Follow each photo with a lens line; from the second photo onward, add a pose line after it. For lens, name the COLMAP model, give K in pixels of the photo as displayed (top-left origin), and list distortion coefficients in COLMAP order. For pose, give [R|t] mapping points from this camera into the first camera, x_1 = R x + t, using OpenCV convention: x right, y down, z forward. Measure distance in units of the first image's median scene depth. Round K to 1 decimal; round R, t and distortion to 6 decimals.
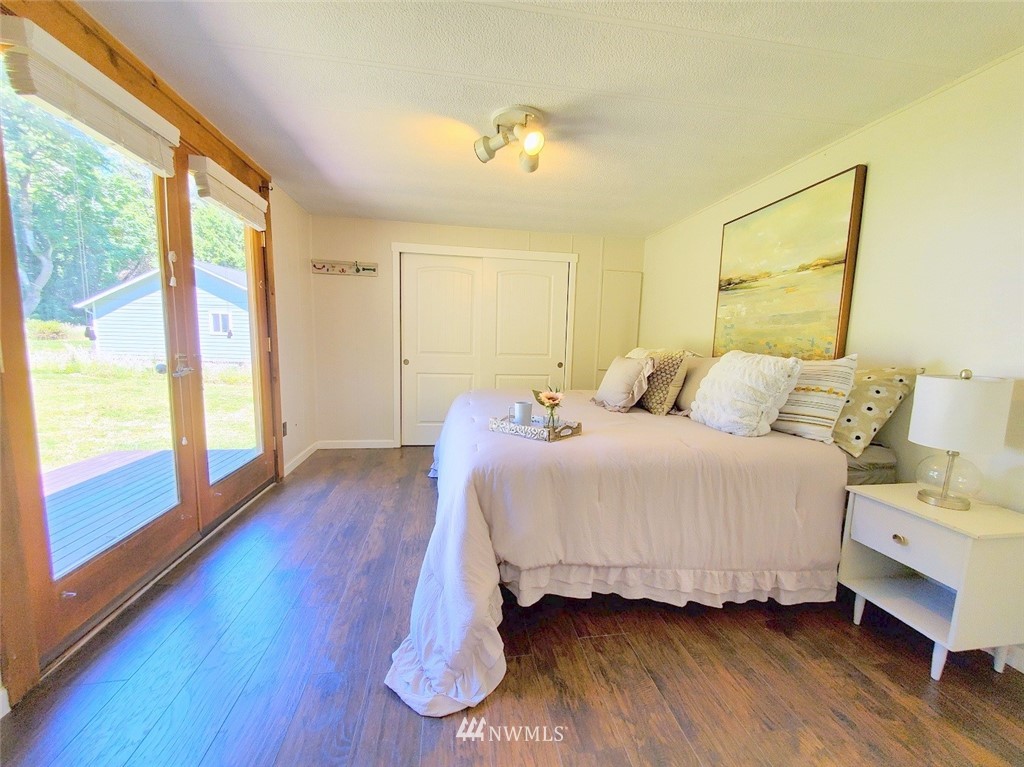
lens RADIAL K [[407.2, 0, 514.1], [0, 407.2, 393.2], [0, 0, 1]] dist [0.001226, 0.000127]
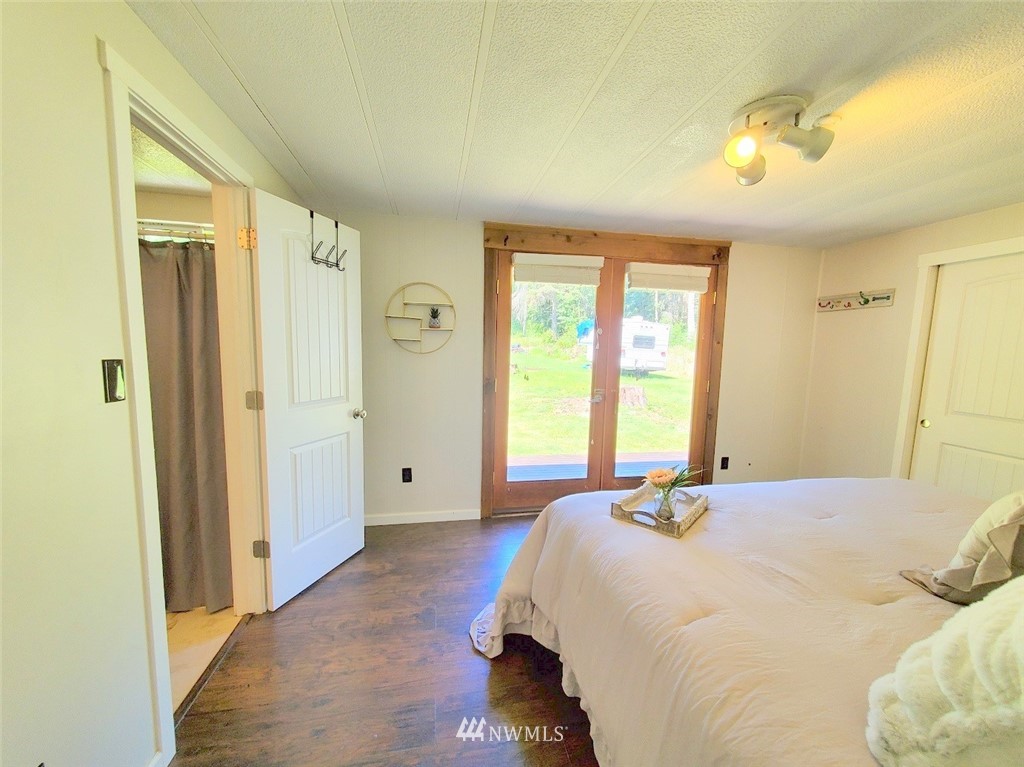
lens RADIAL K [[407.2, 0, 514.1], [0, 407.2, 393.2], [0, 0, 1]] dist [0.001226, 0.000127]
pose [[0.044709, 0.083080, -0.995539, 0.407625], [-0.152293, 0.985455, 0.075399, -0.078825], [0.987324, 0.148243, 0.056711, 0.296931]]
